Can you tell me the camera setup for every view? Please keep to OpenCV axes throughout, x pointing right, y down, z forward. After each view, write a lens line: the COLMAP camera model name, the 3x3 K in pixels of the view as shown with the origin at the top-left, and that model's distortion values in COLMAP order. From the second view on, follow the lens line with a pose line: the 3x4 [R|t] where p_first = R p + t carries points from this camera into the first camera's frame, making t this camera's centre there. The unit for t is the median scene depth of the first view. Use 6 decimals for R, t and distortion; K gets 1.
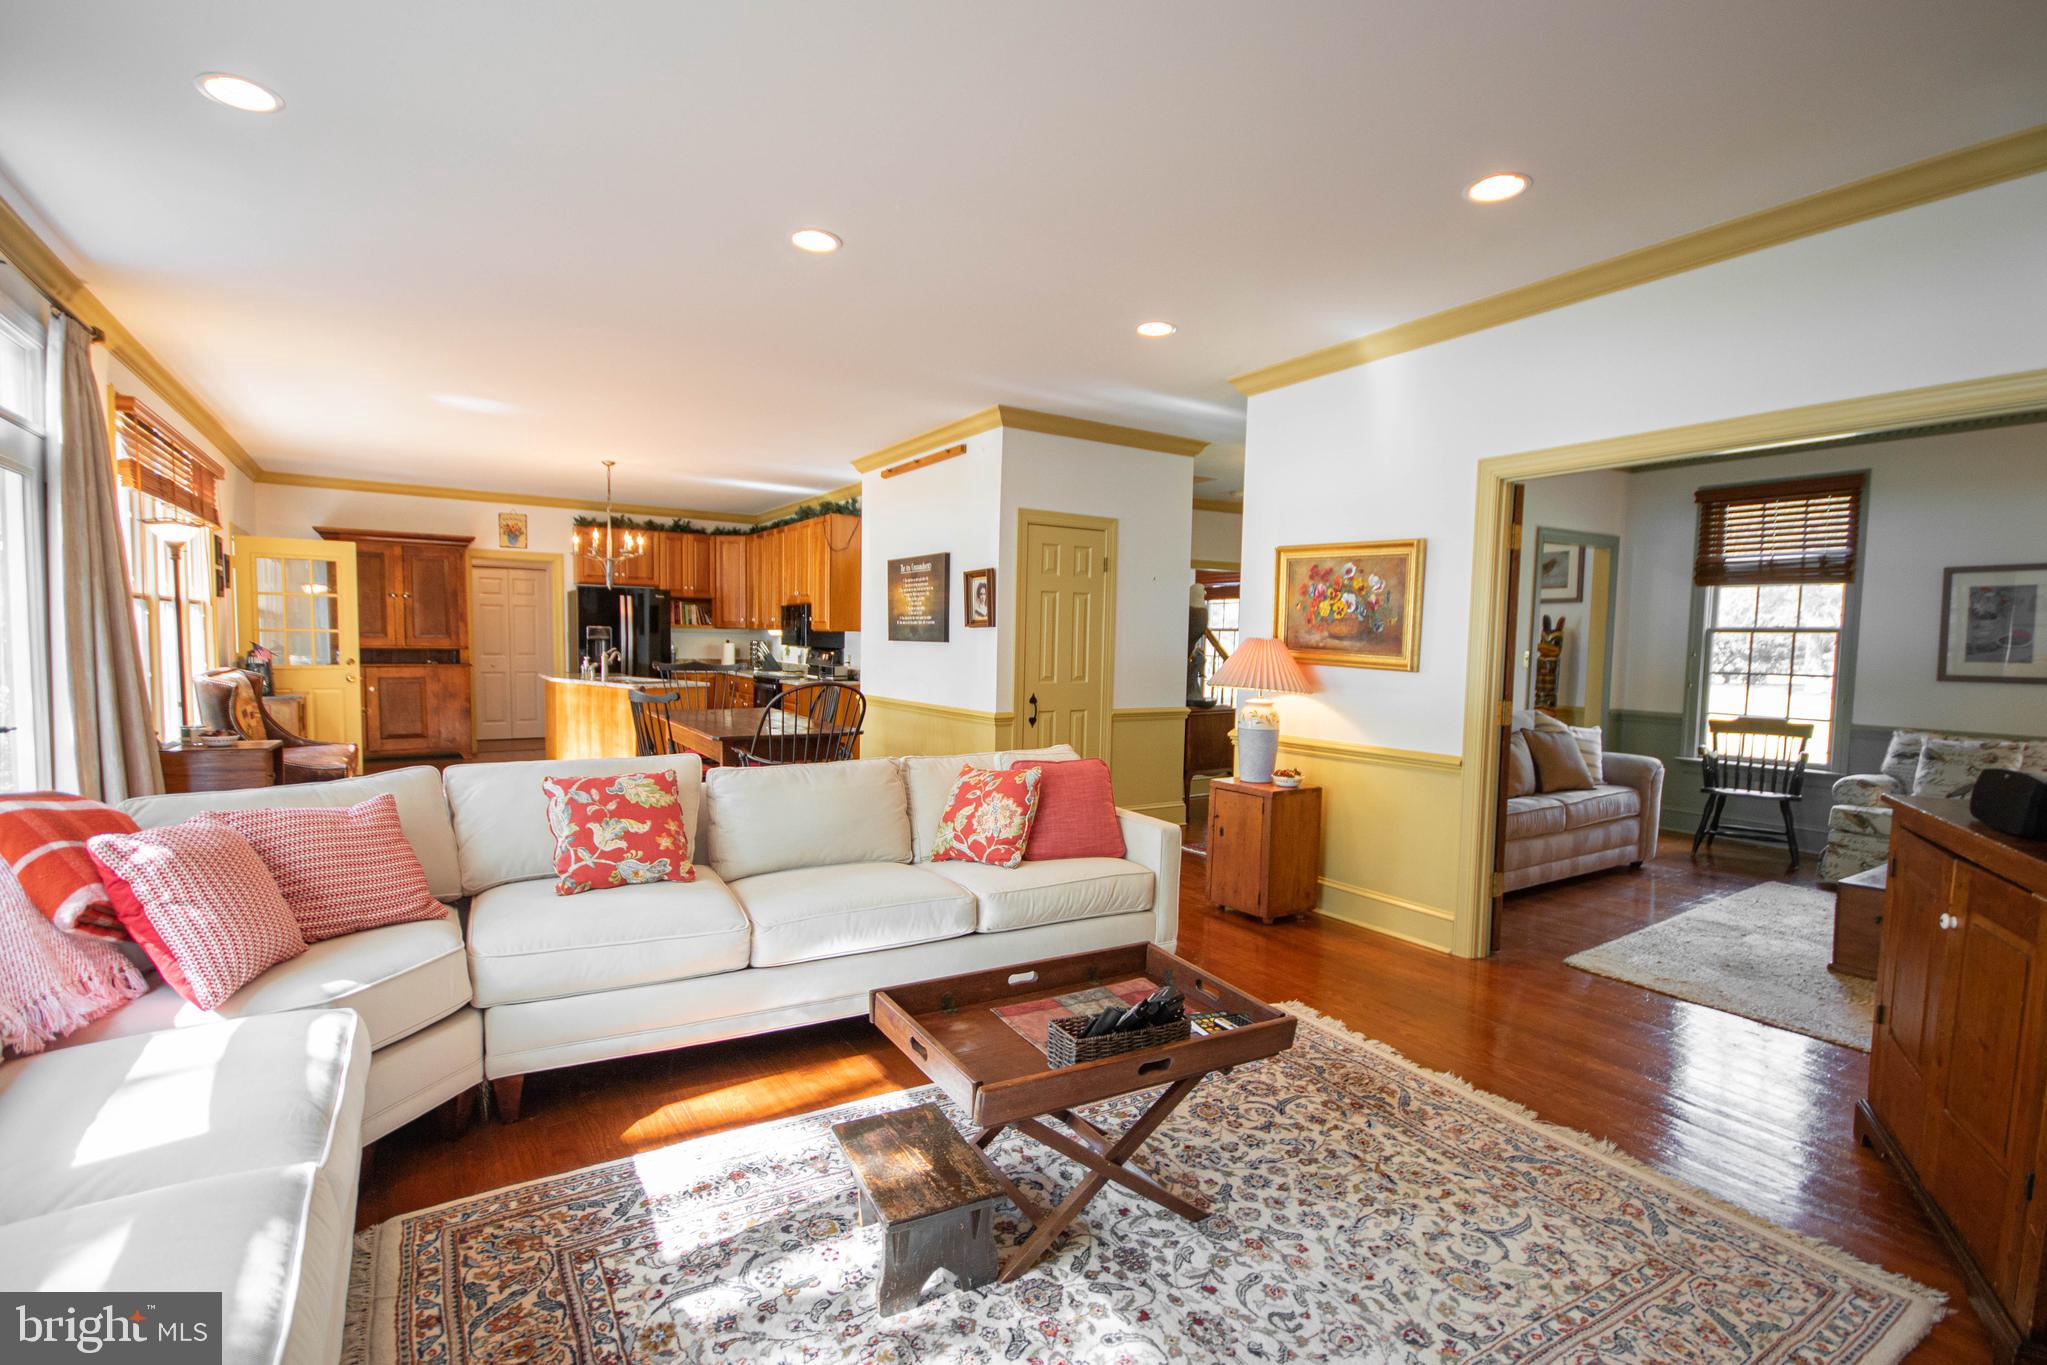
lens RADIAL K [[949.9, 0, 1030.6], [0, 949.9, 702.3], [0, 0, 1]] dist [0.002107, 0.000344]
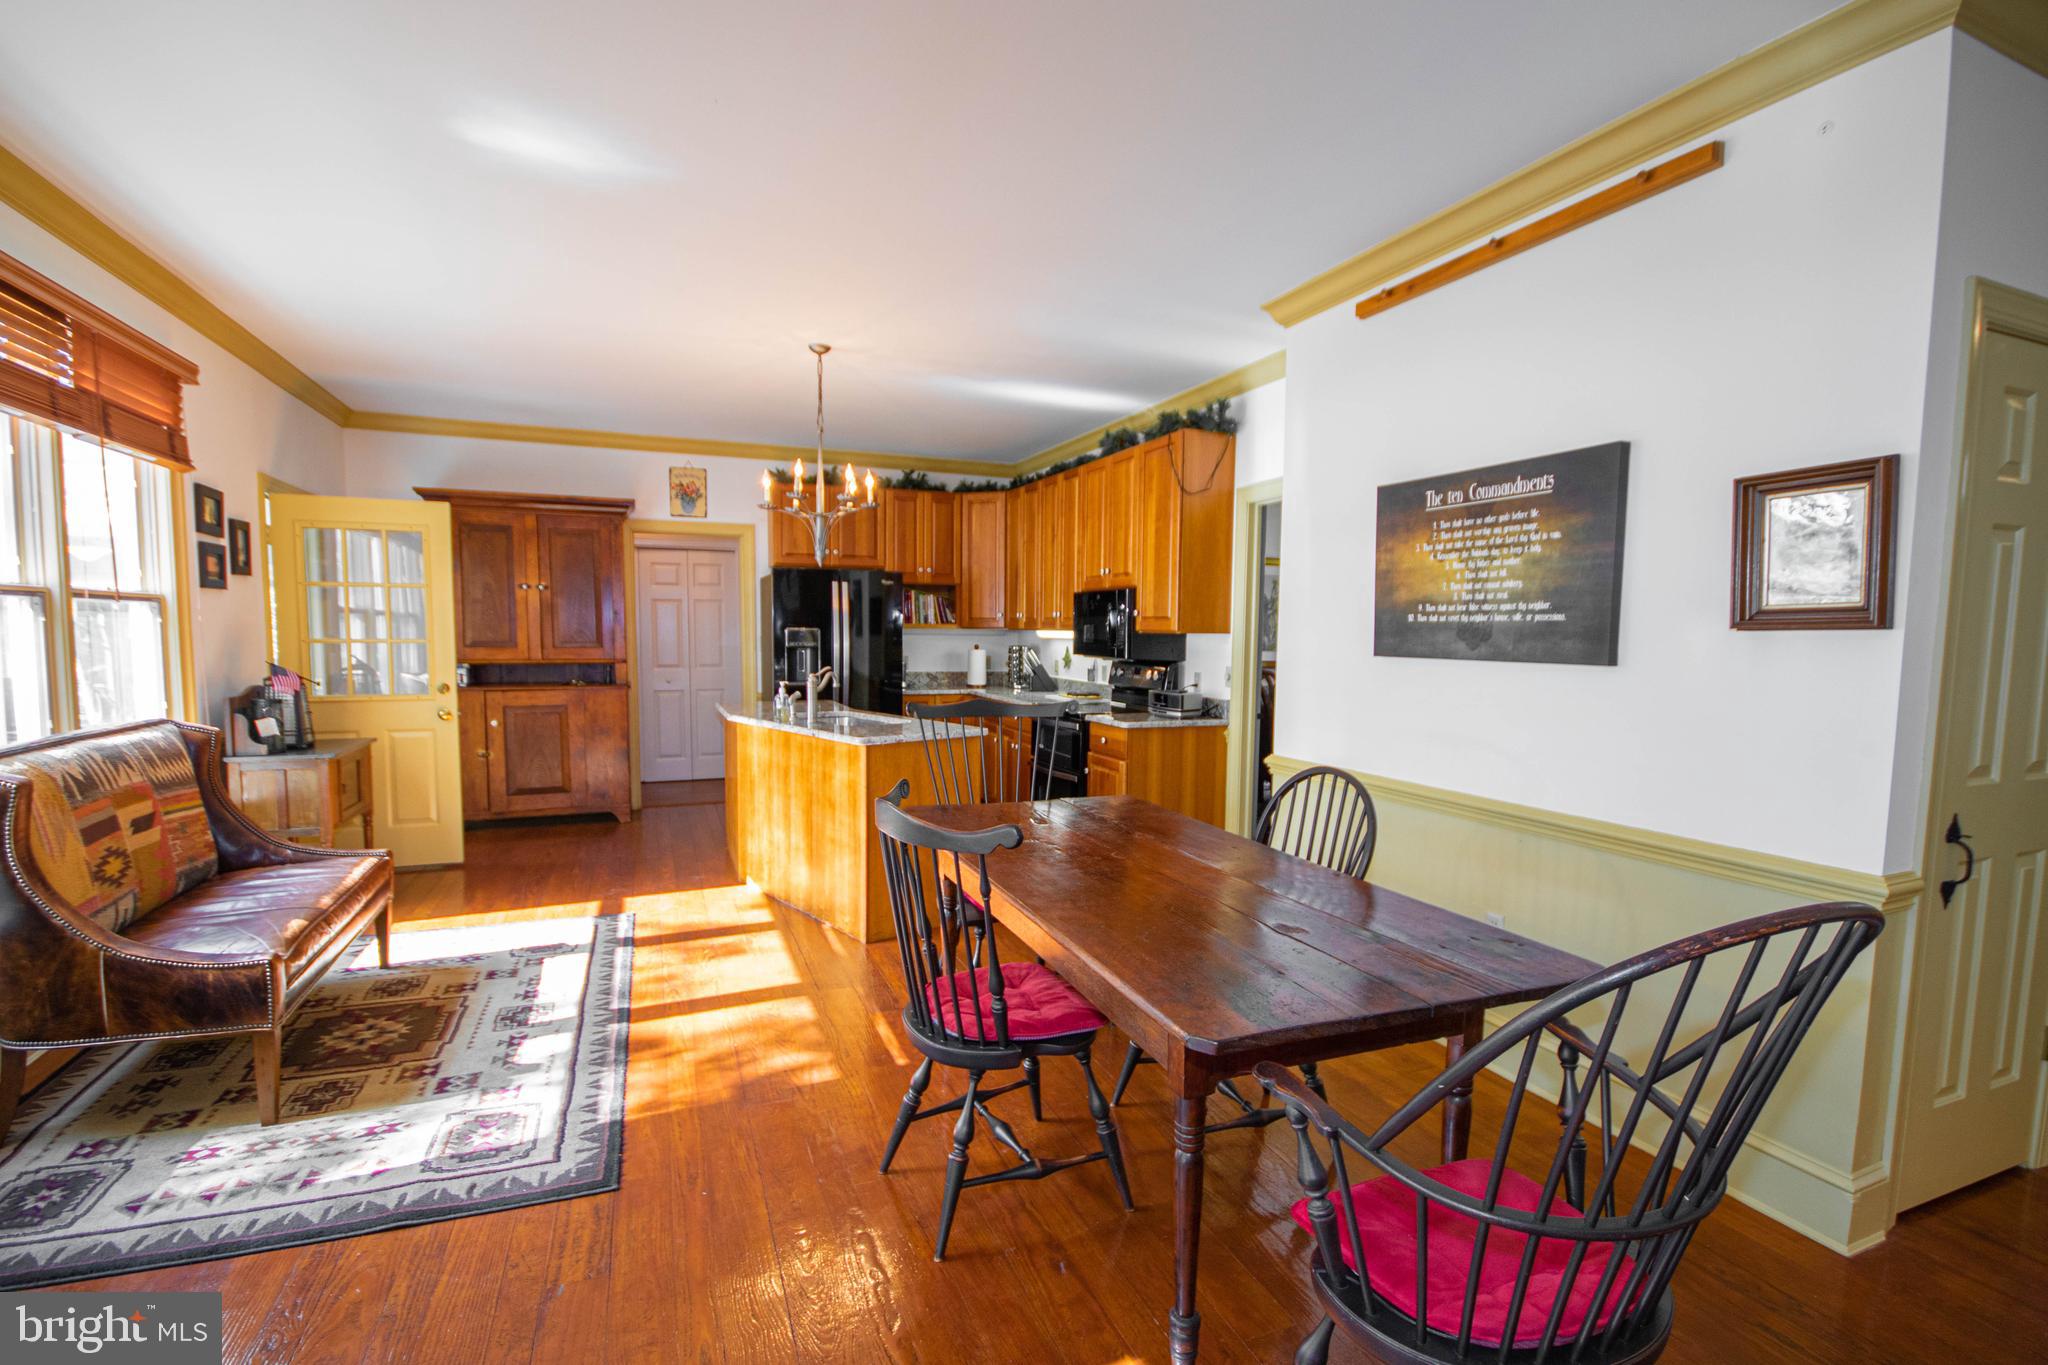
lens RADIAL K [[950.4, 0, 1027.8], [0, 950.4, 699.0], [0, 0, 1]] dist [0.002107, 0.000344]
pose [[0.981591, 0.004595, -0.190938, -0.176792], [-0.003700, 0.999980, 0.005046, -0.035242], [0.190957, -0.004247, 0.981589, 0.386593]]
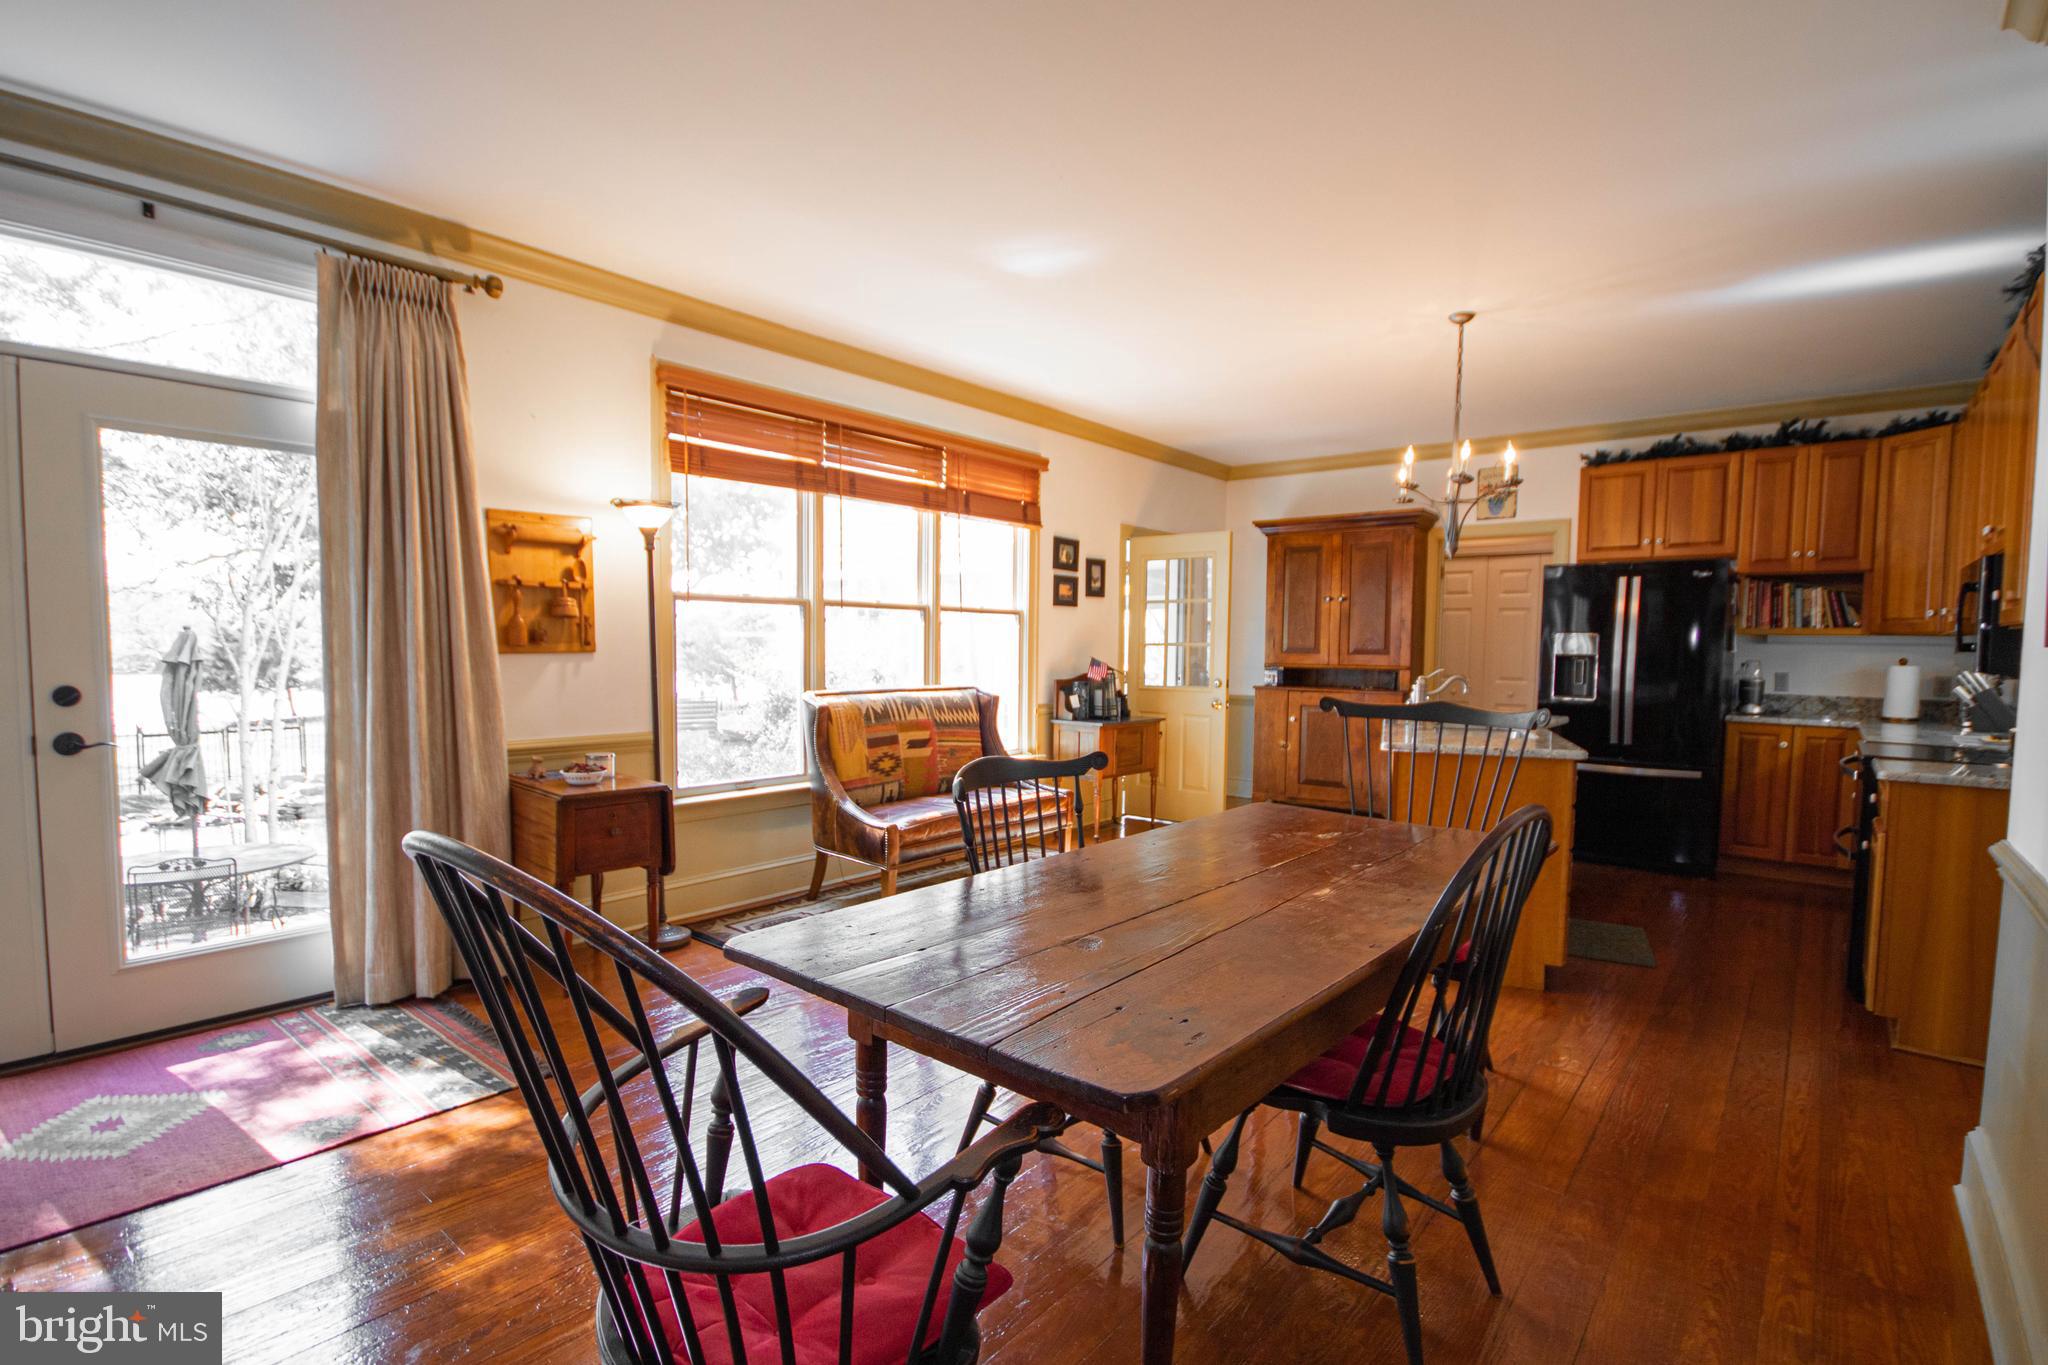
lens RADIAL K [[950.4, 0, 1034.2], [0, 950.4, 684.7], [0, 0, 1]] dist [0.002107, 0.000344]
pose [[0.309656, 0.027373, -0.950455, -0.010492], [-0.068663, 0.997620, 0.006361, -0.031559], [0.948366, 0.063291, 0.310798, 0.533691]]
